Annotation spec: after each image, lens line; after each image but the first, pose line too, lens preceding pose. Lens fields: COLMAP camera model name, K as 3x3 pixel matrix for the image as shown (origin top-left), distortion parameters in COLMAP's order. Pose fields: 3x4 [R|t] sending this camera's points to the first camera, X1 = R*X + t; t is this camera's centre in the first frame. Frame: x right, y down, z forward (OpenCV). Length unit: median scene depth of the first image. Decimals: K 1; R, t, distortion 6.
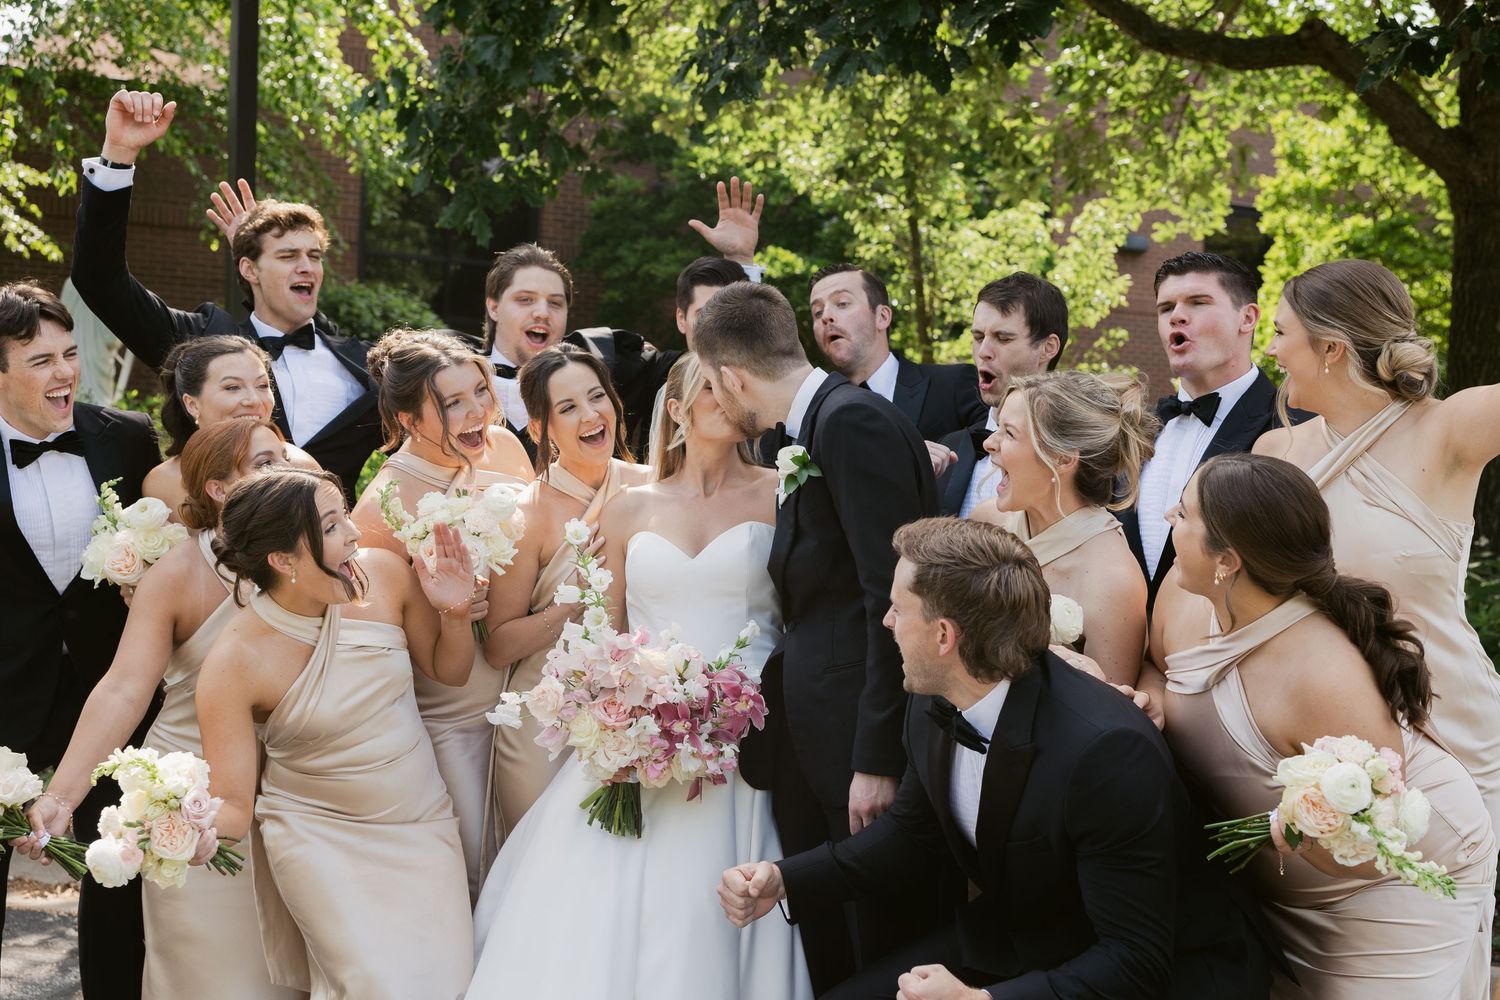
lens RADIAL K [[2135.4, 0, 840.8], [0, 2135.4, 498.9], [0, 0, 1]] dist [0.007170, -0.044533]
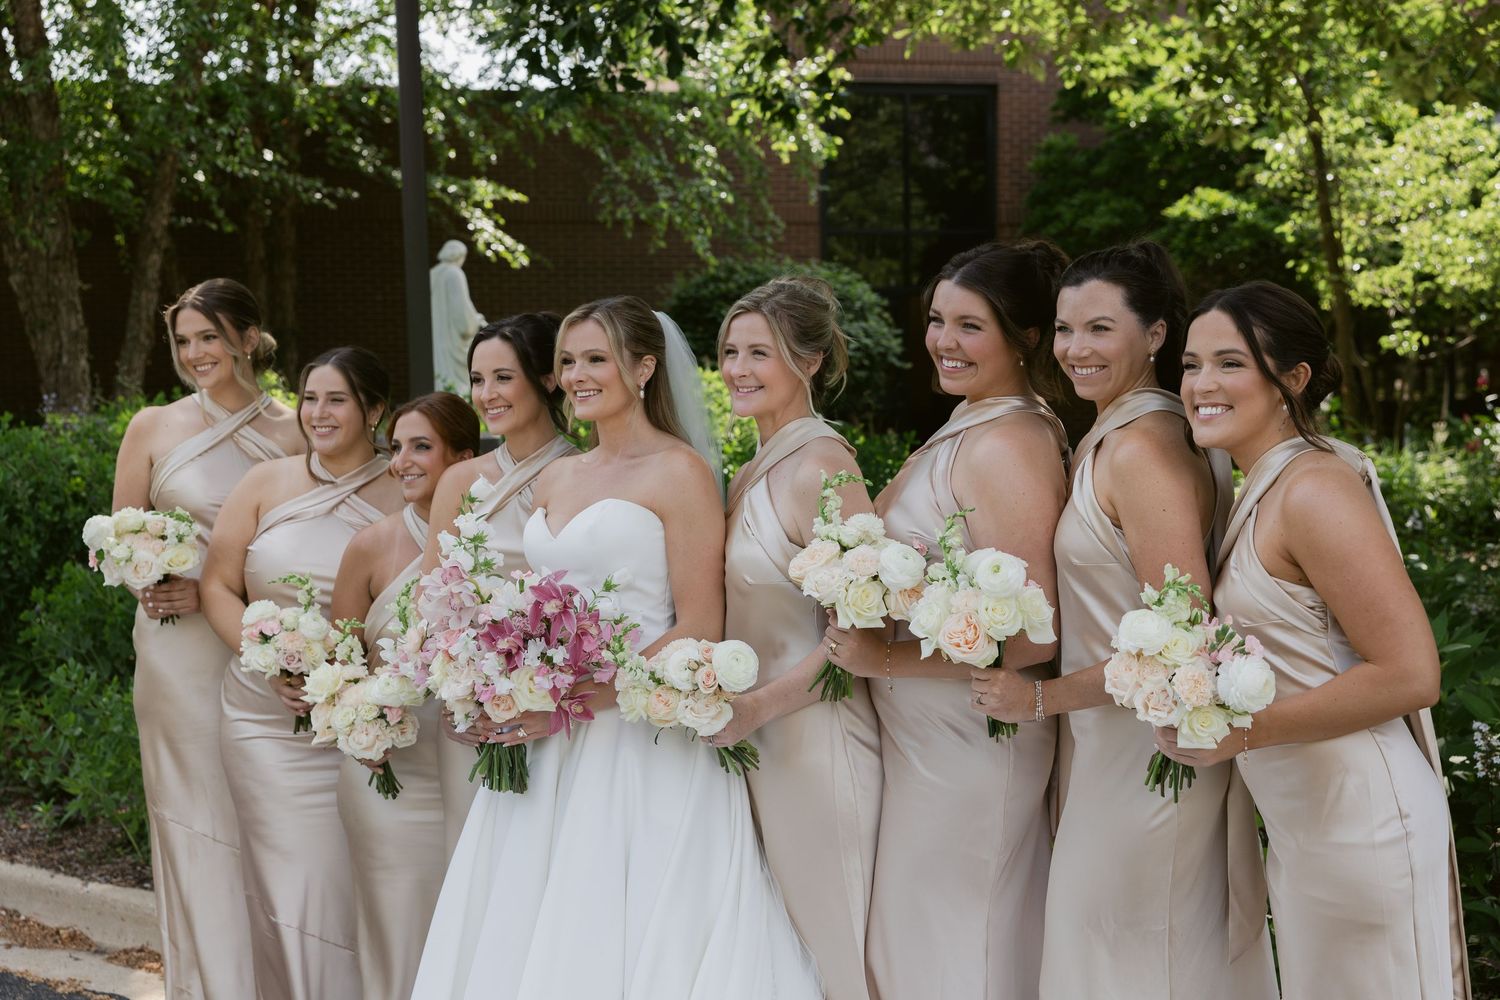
lens RADIAL K [[1887.0, 0, 755.4], [0, 1887.0, 505.5], [0, 0, 1]] dist [-0.011770, 0.009722]
pose [[0.937091, -0.035597, -0.347264, 0.080959], [0.045071, 0.998798, 0.019240, -0.000374], [0.346162, -0.033682, 0.937570, 0.152612]]
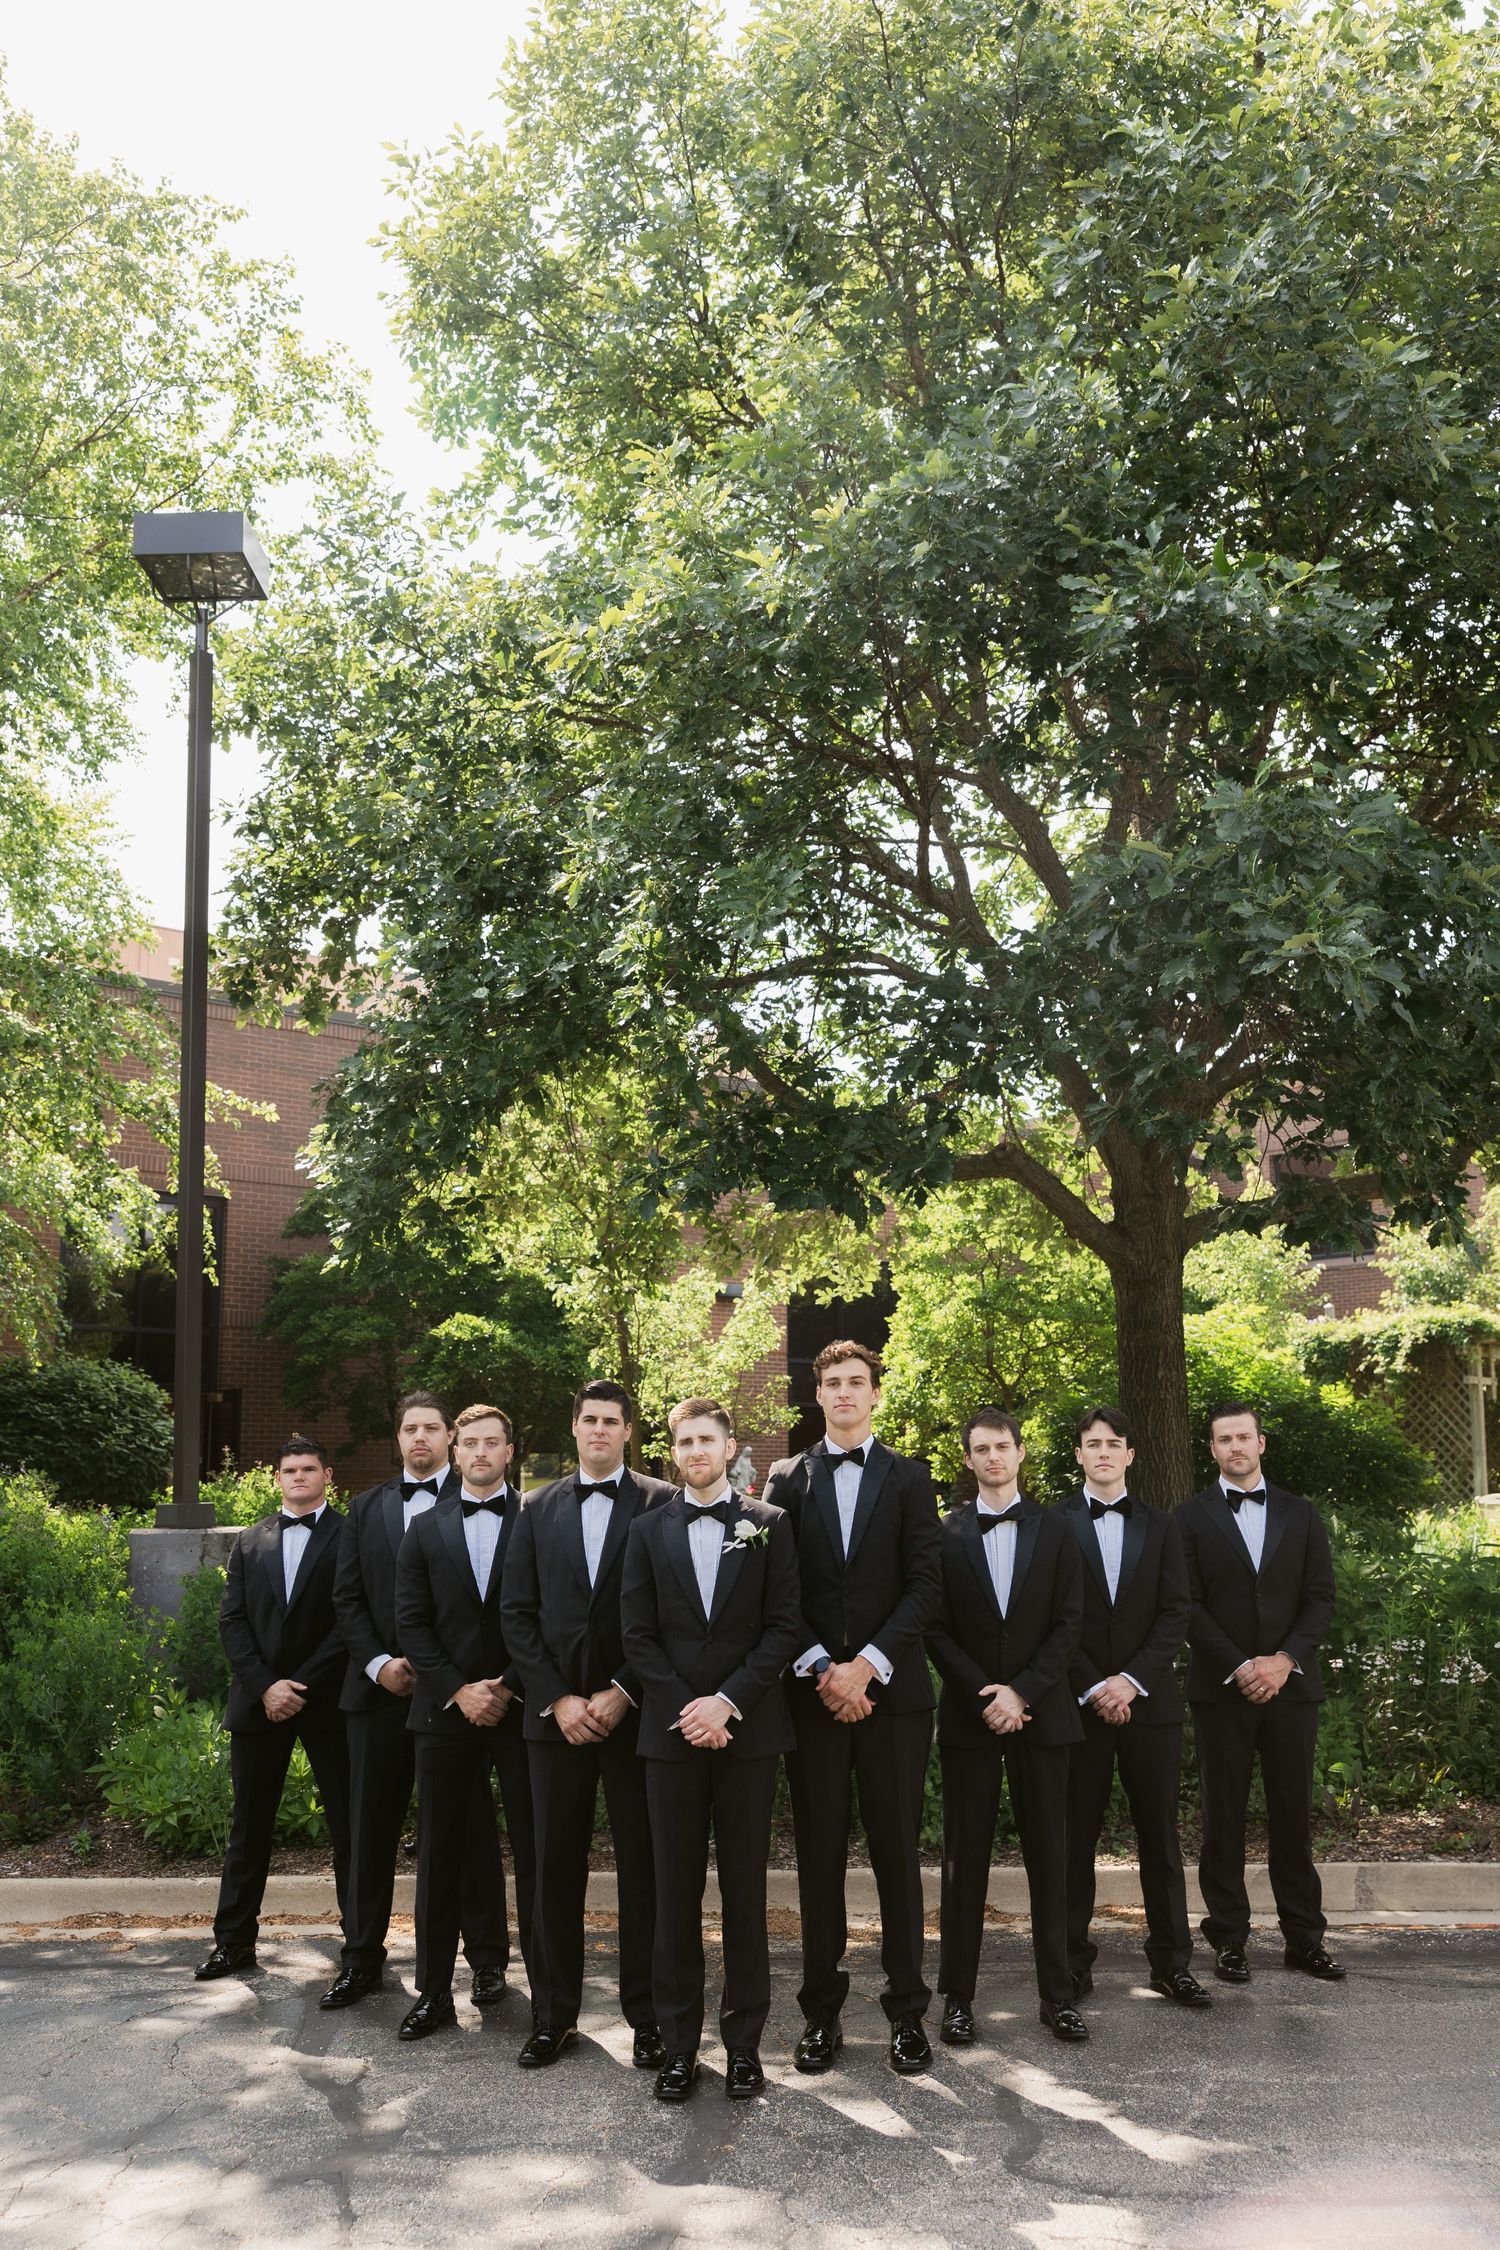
lens RADIAL K [[2088.7, 0, 754.0], [0, 2088.7, 1114.3], [0, 0, 1]] dist [0.004614, 0.034802]
pose [[0.976405, -0.013935, 0.215499, -0.136405], [0.054321, 0.981678, -0.182640, -0.010817], [-0.209006, 0.190037, 0.959272, -0.142299]]
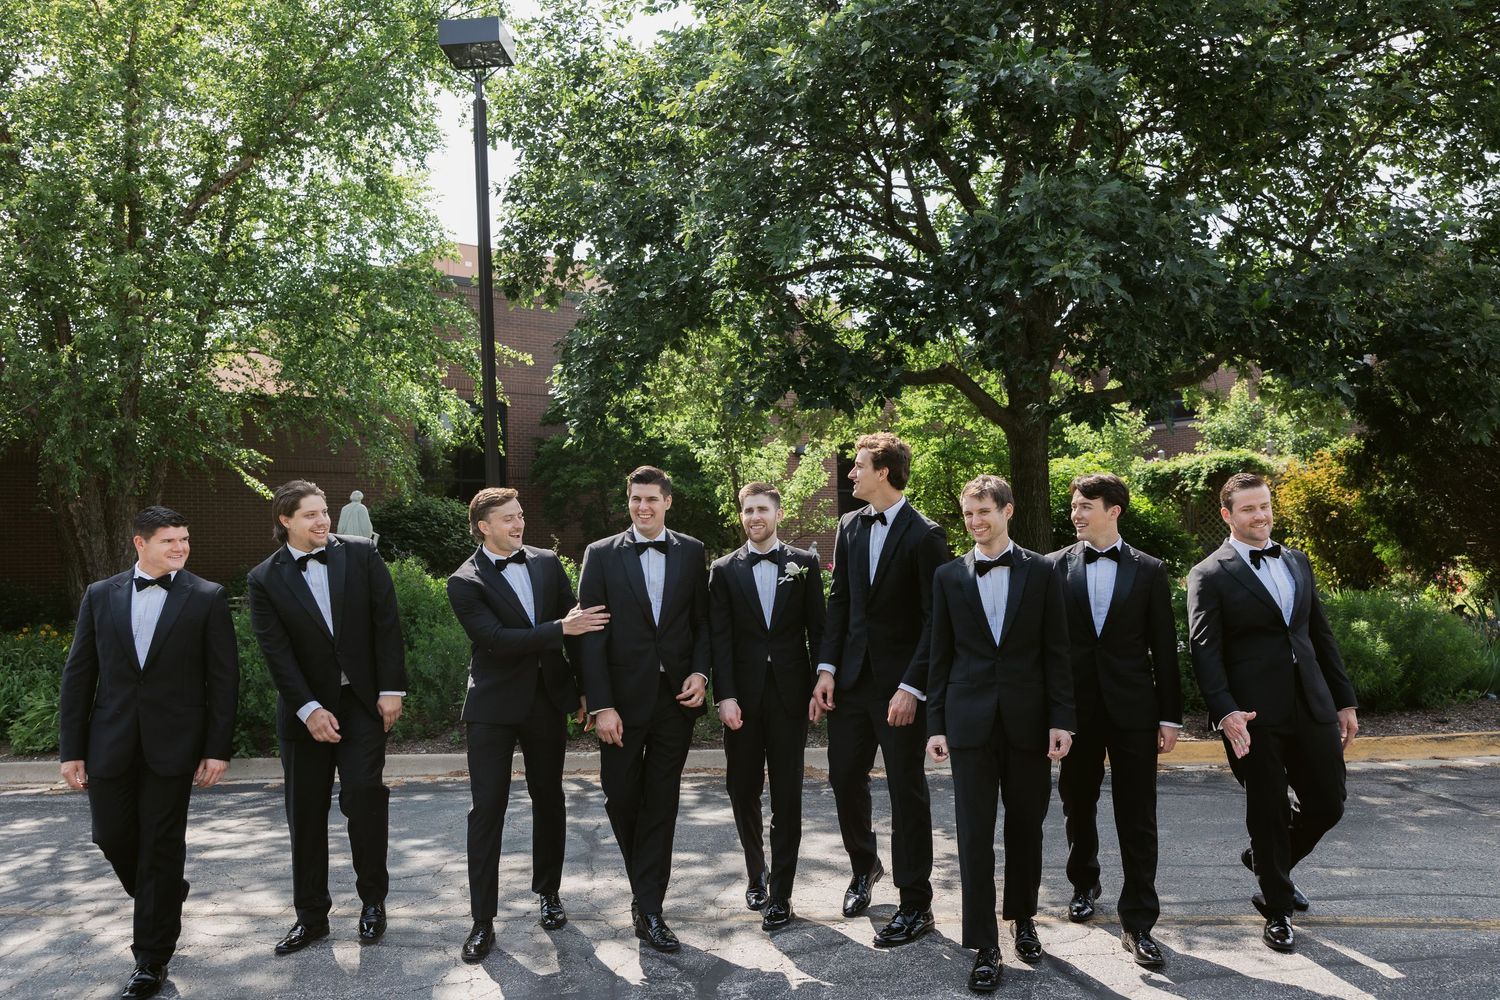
lens RADIAL K [[1310.0, 0, 742.1], [0, 1310.0, 517.4], [0, 0, 1]] dist [0.022802, -0.004958]
pose [[0.987713, -0.060955, 0.143903, -0.137259], [0.069155, 0.996214, -0.052679, -0.000984], [-0.140147, 0.061983, 0.988189, -0.239216]]
